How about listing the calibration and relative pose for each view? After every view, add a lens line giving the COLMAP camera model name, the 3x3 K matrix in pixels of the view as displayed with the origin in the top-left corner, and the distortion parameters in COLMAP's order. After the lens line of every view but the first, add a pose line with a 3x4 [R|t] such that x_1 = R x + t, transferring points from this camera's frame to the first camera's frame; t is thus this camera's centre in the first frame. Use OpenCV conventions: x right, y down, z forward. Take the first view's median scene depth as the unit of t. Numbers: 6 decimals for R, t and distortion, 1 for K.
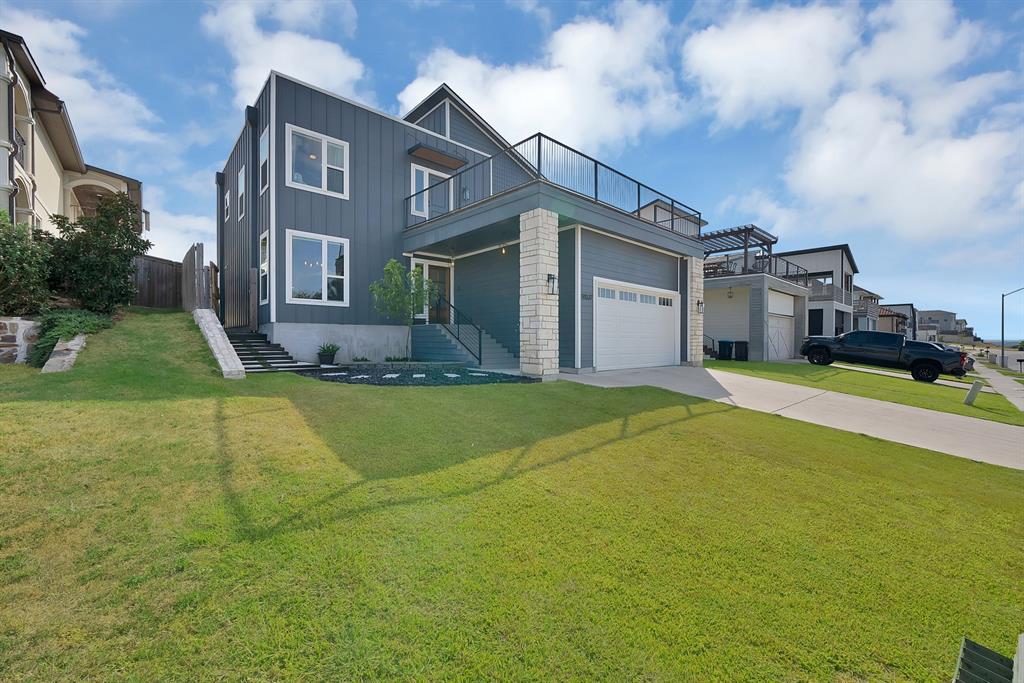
lens RADIAL K [[409.6, 0, 509.9], [0, 409.6, 336.9], [0, 0, 1]] dist [-0.001108, 0.000078]
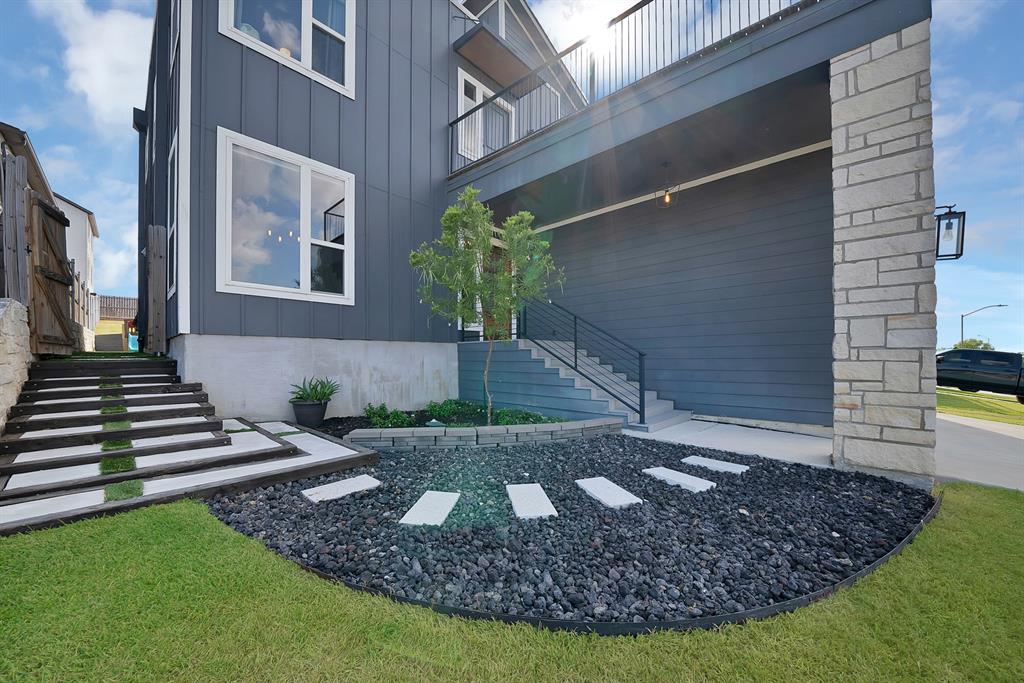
lens RADIAL K [[379.8, 0, 511.1], [0, 379.8, 349.4], [0, 0, 1]] dist [-0.001373, 0.000079]
pose [[0.995895, -0.000538, 0.090514, -0.235610], [0.001891, 0.999888, -0.014865, -0.010756], [-0.090496, 0.014975, 0.995784, 0.500141]]
